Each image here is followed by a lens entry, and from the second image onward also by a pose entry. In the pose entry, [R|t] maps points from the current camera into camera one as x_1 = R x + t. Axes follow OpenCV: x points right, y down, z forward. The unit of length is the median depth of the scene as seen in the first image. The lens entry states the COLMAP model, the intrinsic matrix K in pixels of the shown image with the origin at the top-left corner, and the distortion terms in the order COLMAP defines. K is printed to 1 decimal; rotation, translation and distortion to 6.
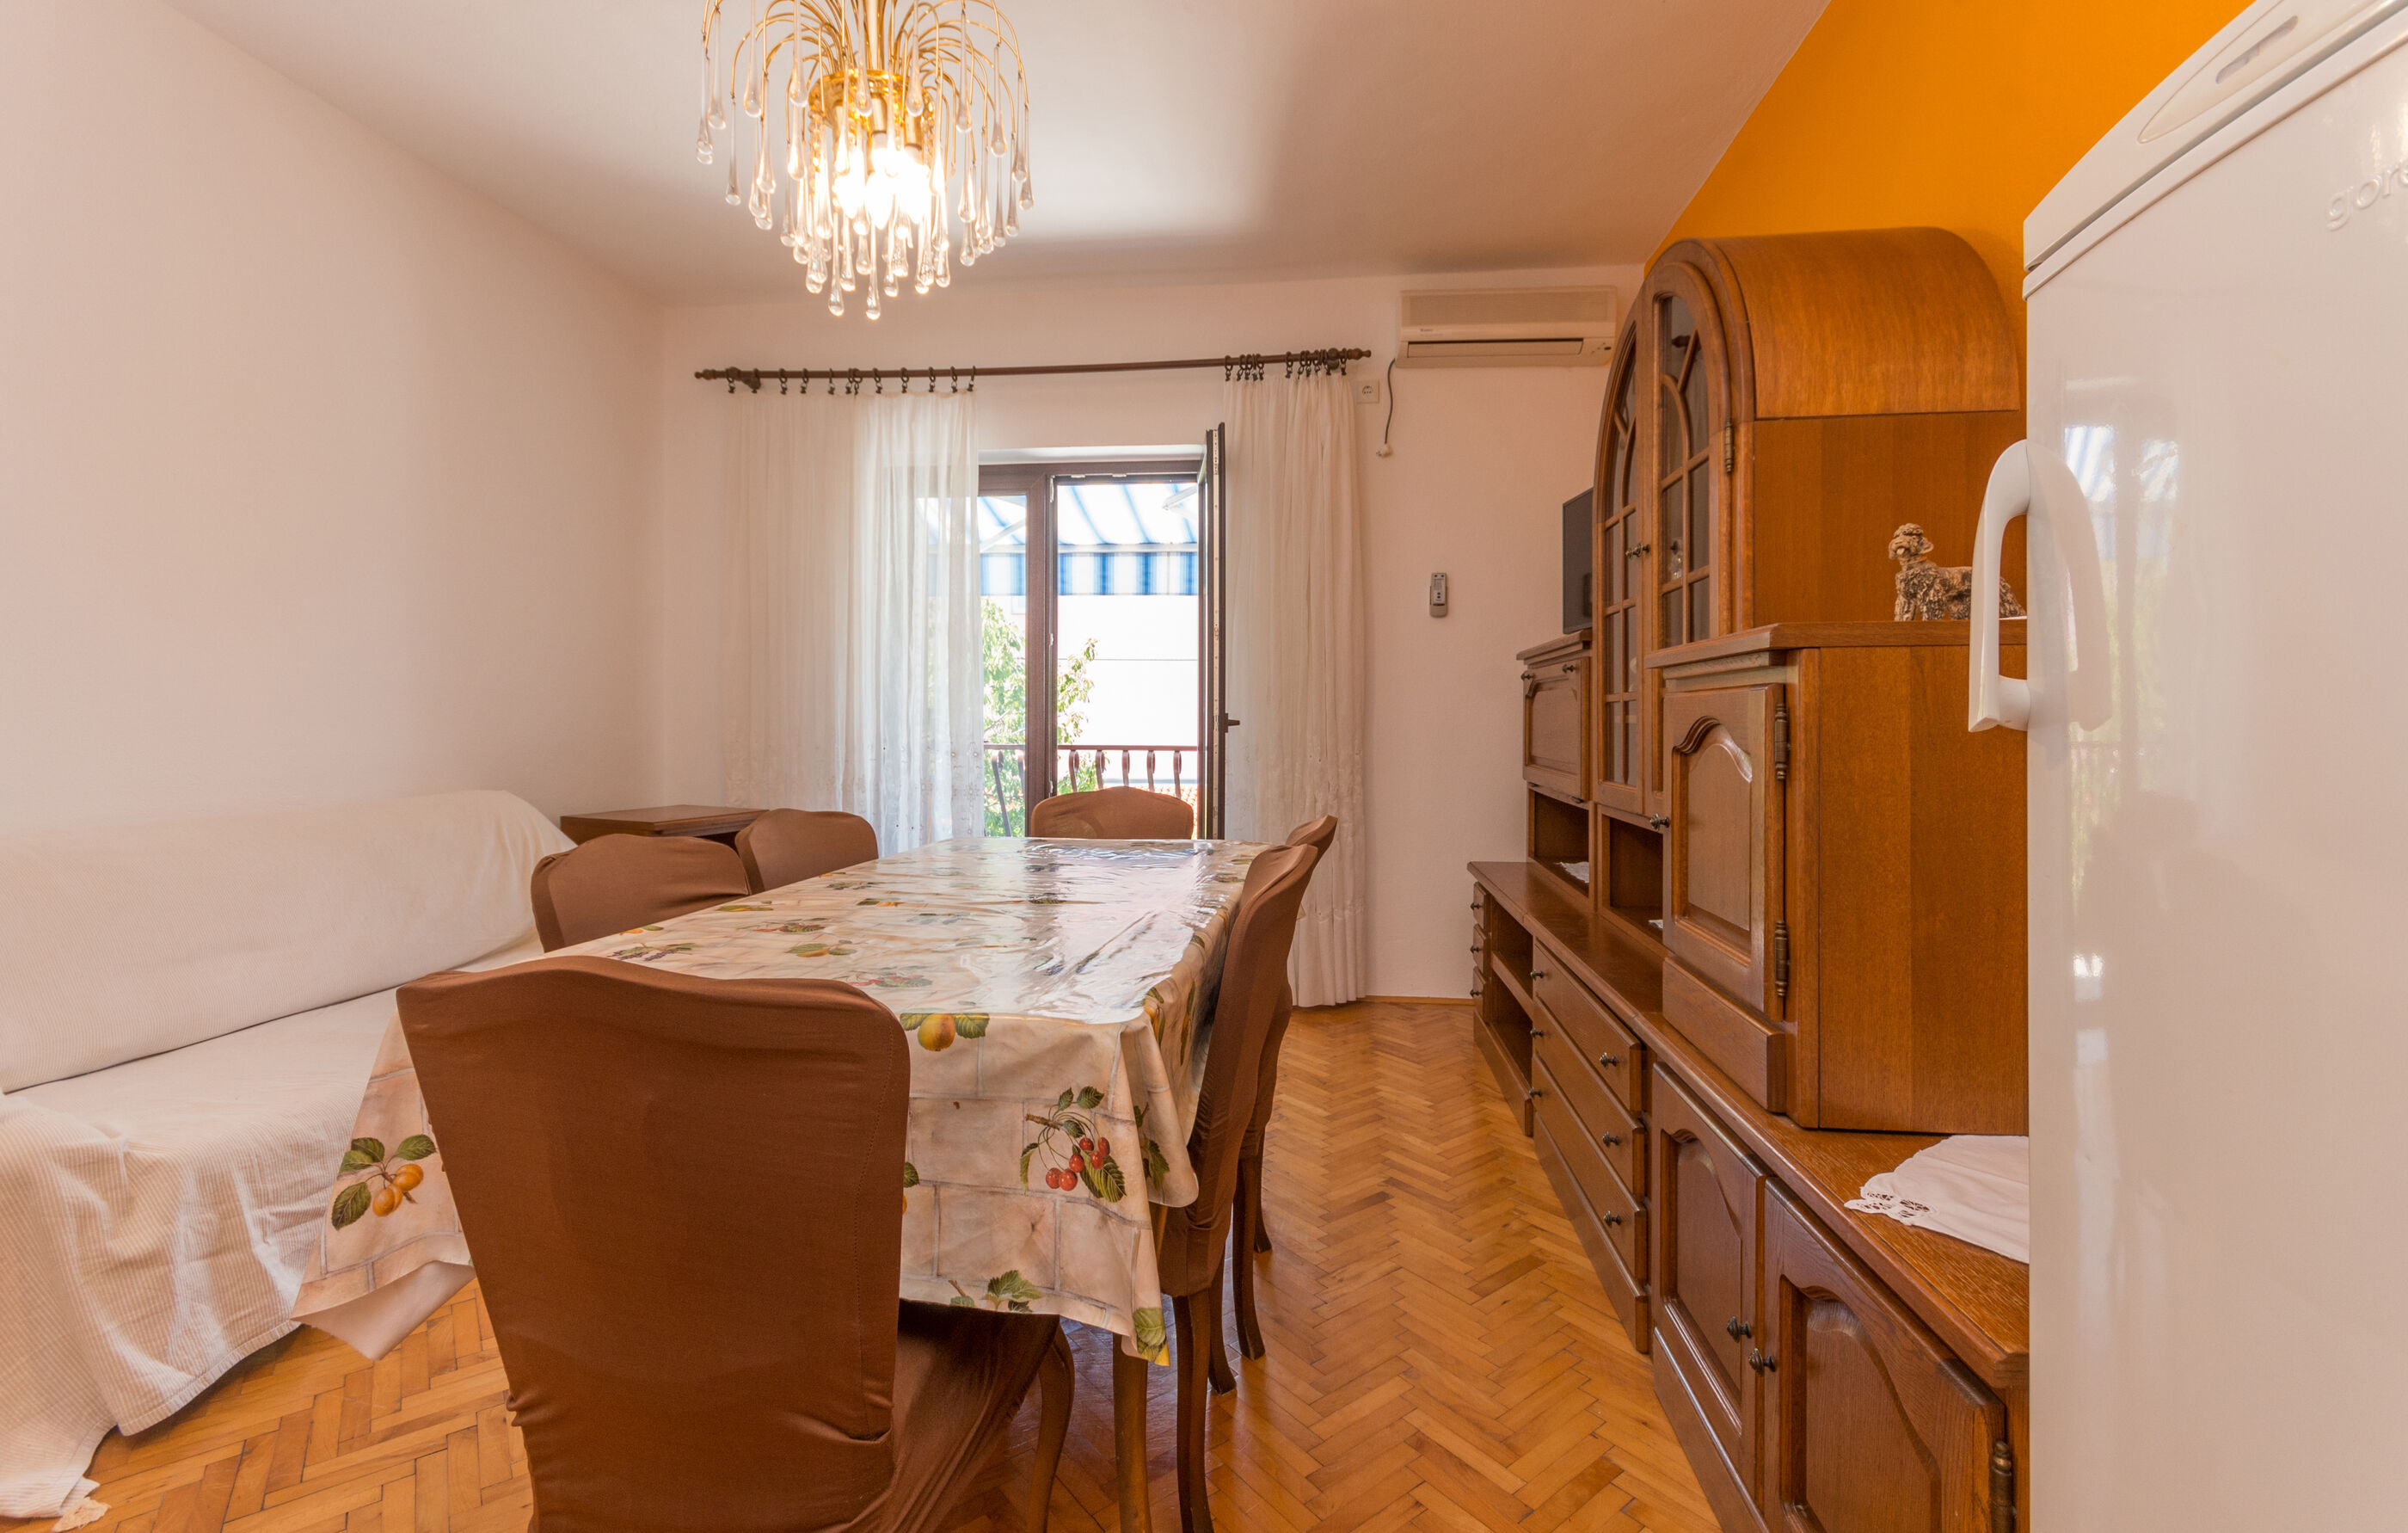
lens RADIAL K [[1059.6, 0, 1168.2], [0, 1059.6, 719.0], [0, 0, 1]] dist [0.003593, 0.000706]
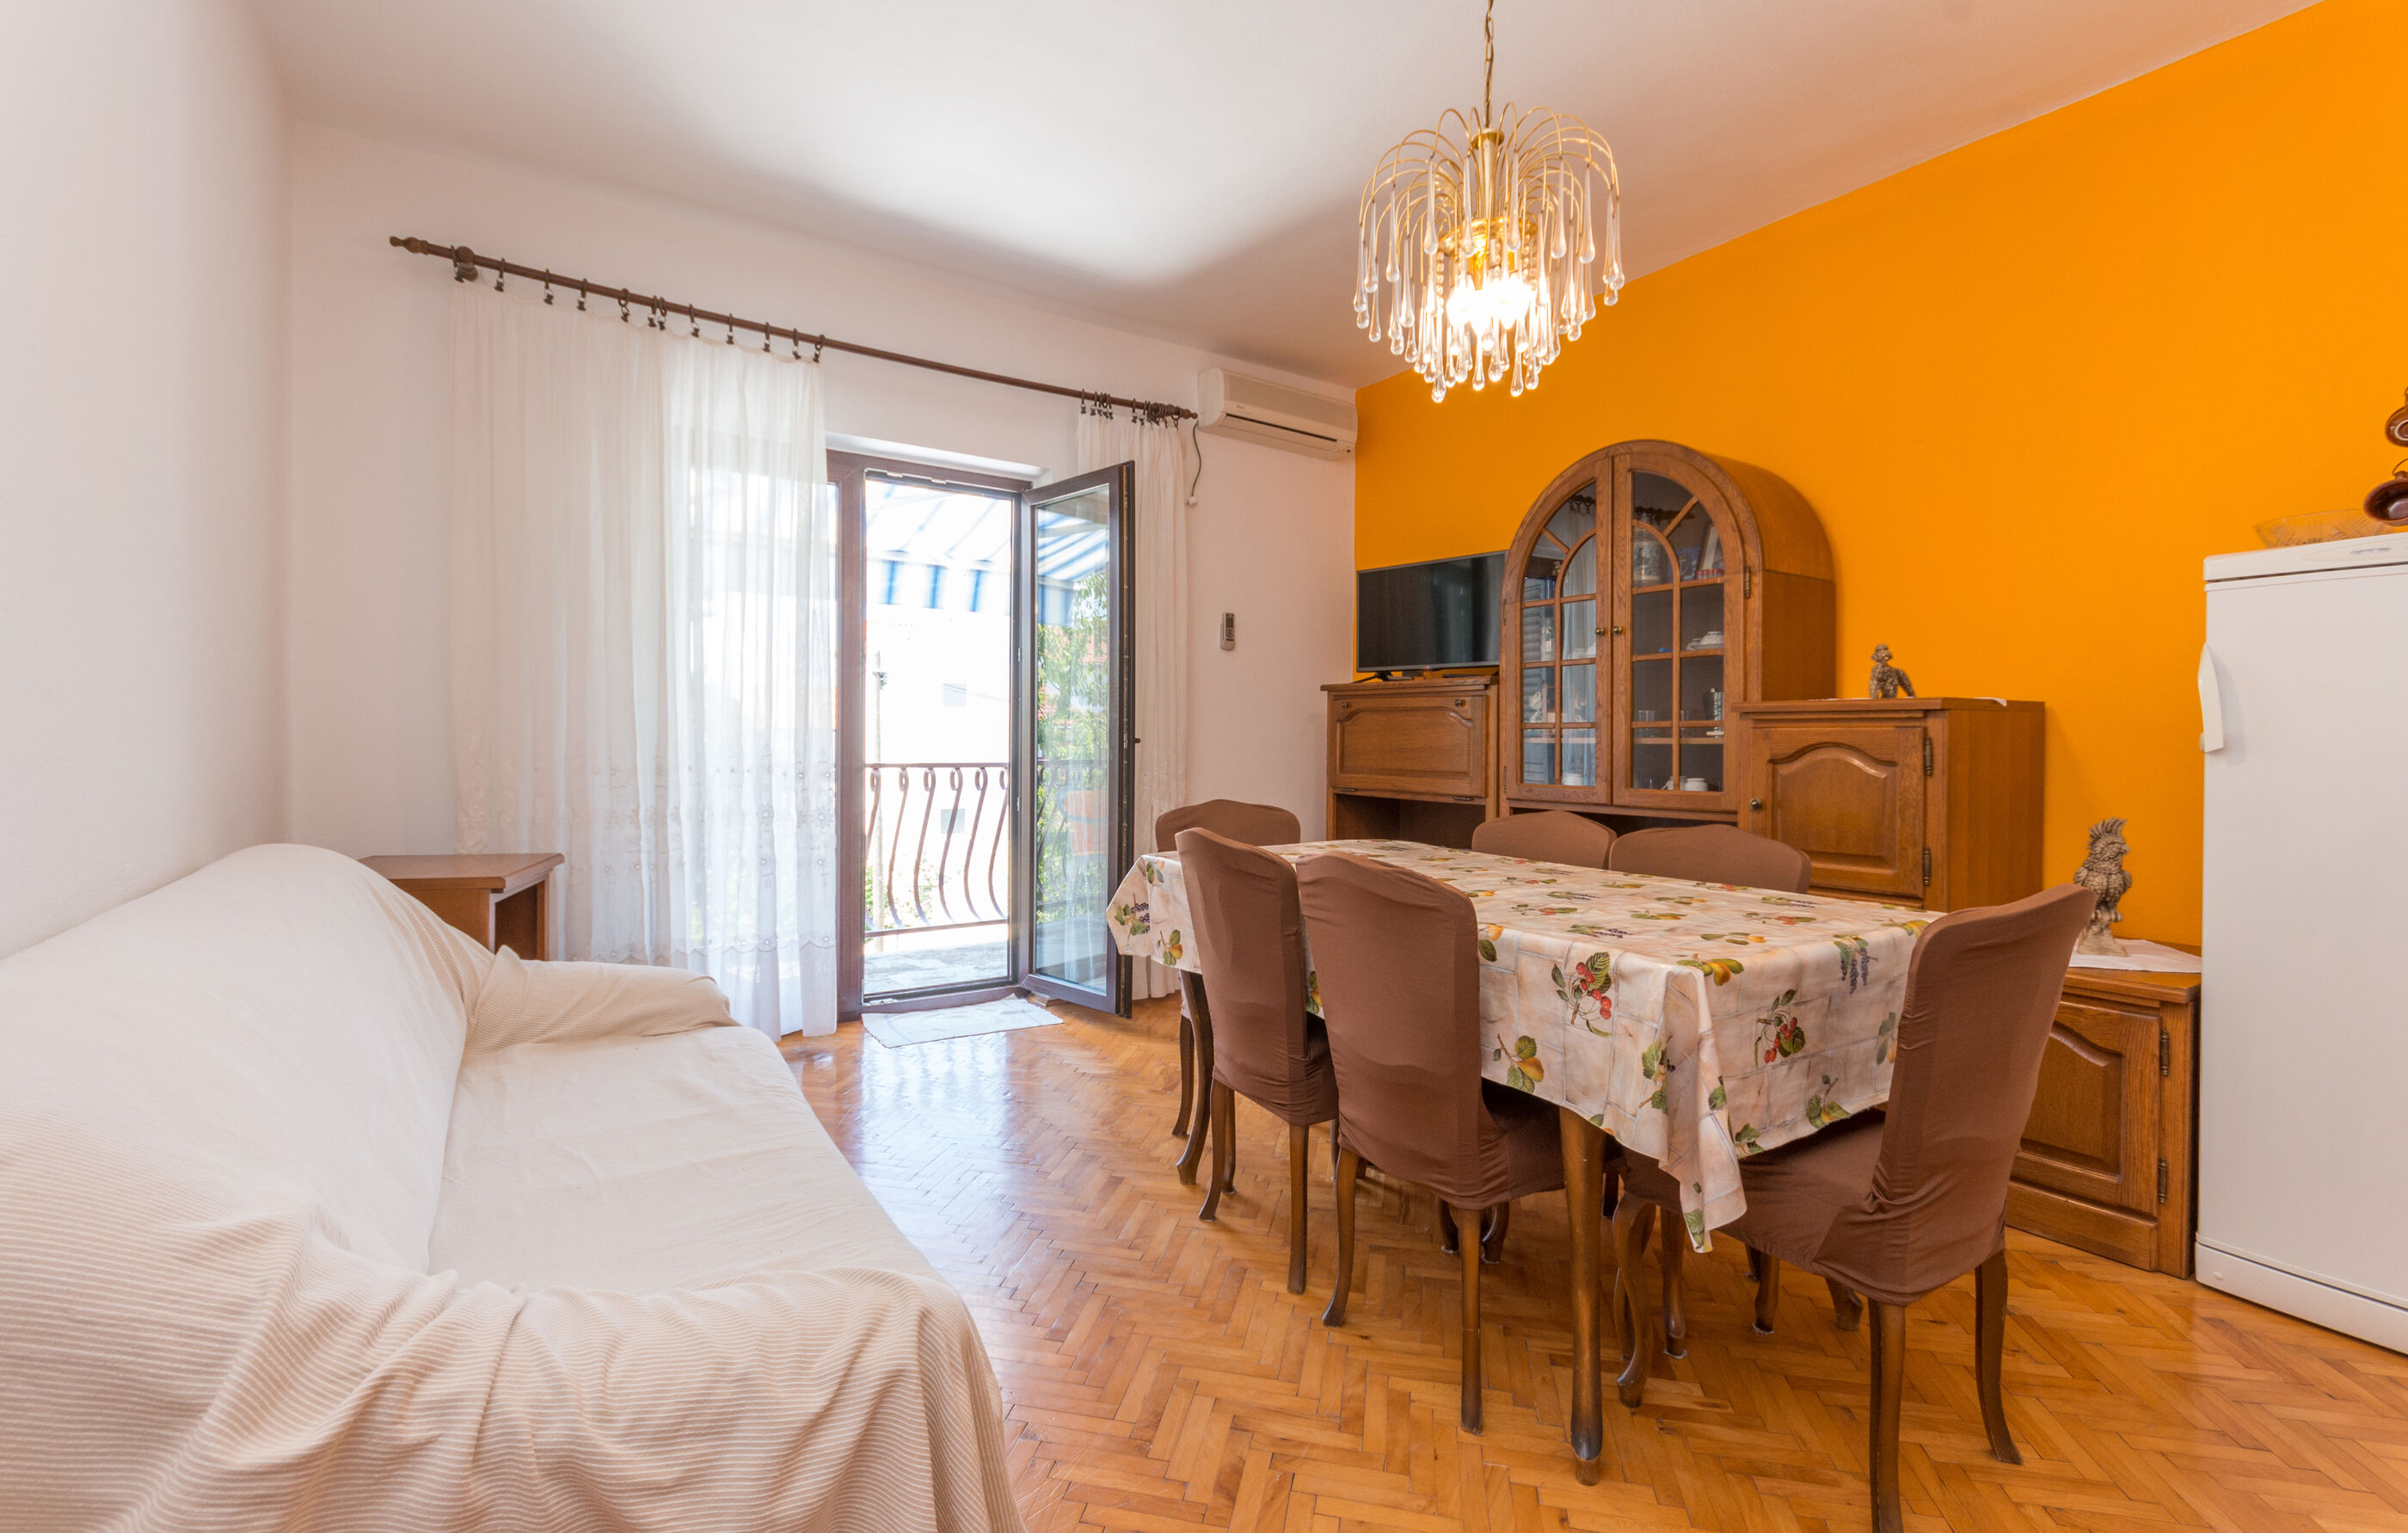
lens RADIAL K [[1059.6, 0, 1223.5], [0, 1059.6, 746.0], [0, 0, 1]] dist [0.003593, 0.000706]
pose [[0.753034, -0.004067, 0.657969, -0.509227], [-0.013346, 0.999681, 0.021454, -0.014457], [-0.657846, -0.024937, 0.752740, 0.107800]]
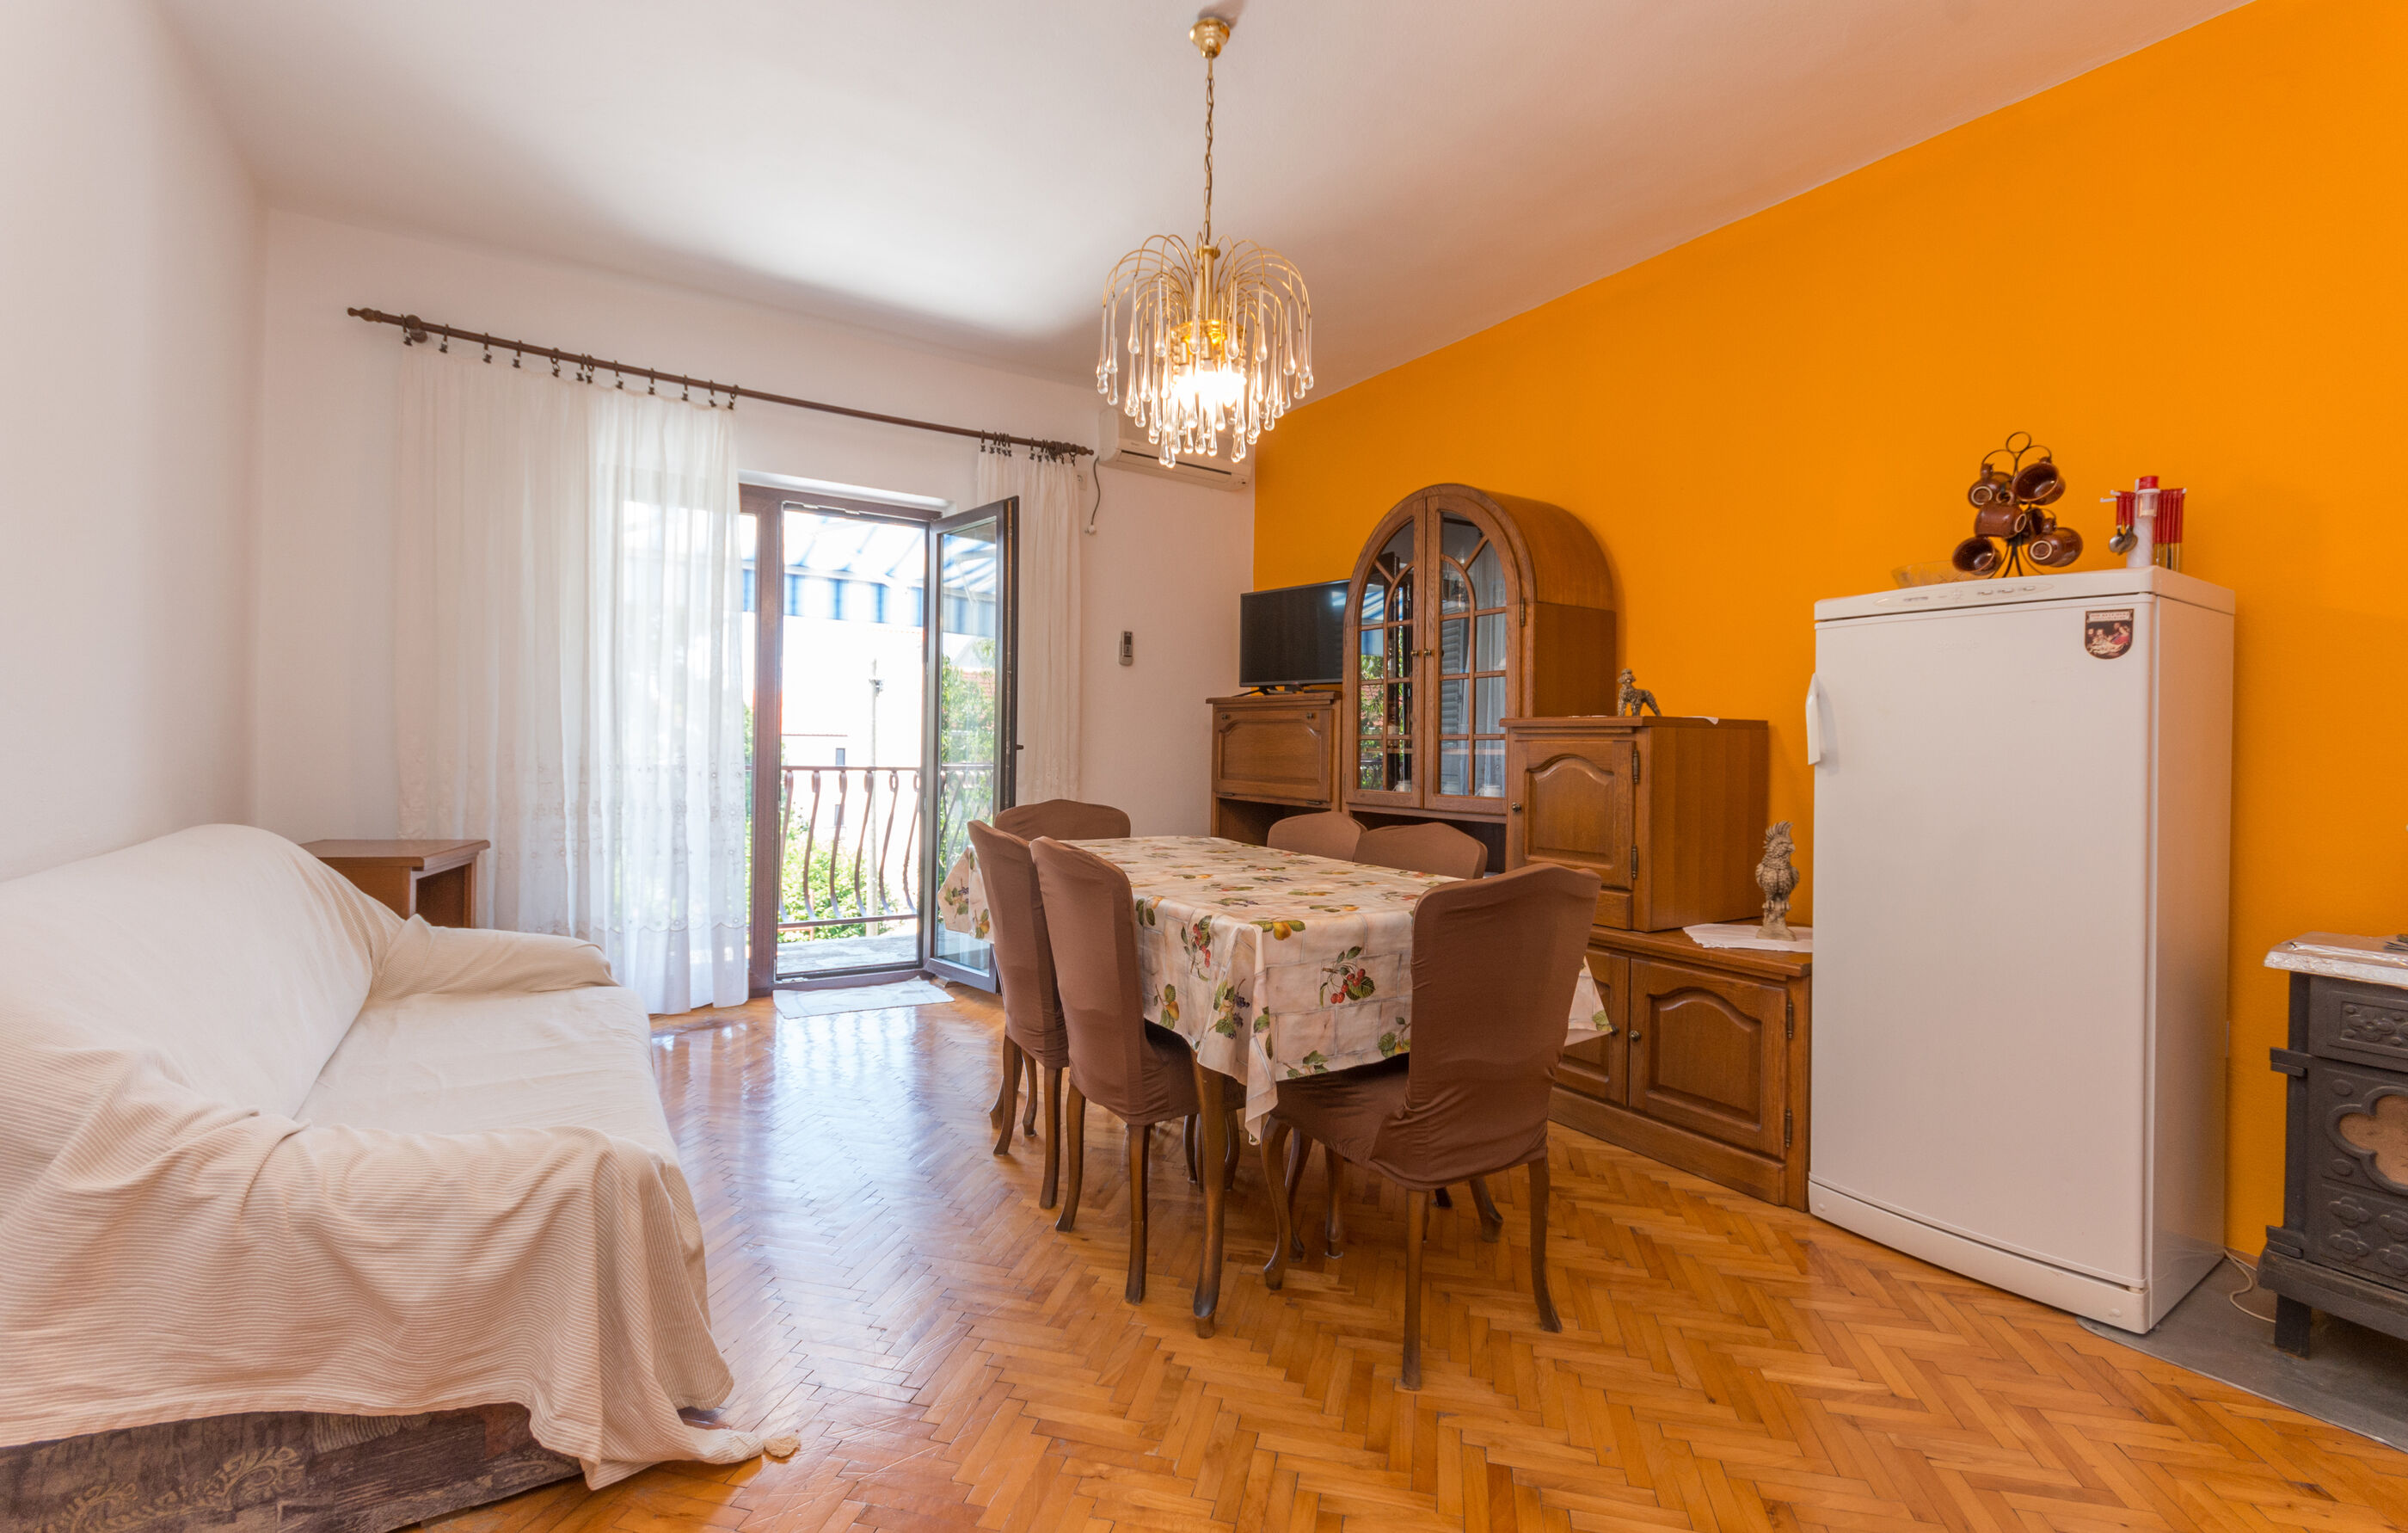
lens RADIAL K [[1059.6, 0, 1219.1], [0, 1059.6, 747.1], [0, 0, 1]] dist [0.003593, 0.000706]
pose [[0.767856, 0.008260, 0.640569, -0.465886], [-0.022295, 0.999656, 0.013834, -0.017336], [-0.640235, -0.024904, 0.767776, -0.060601]]
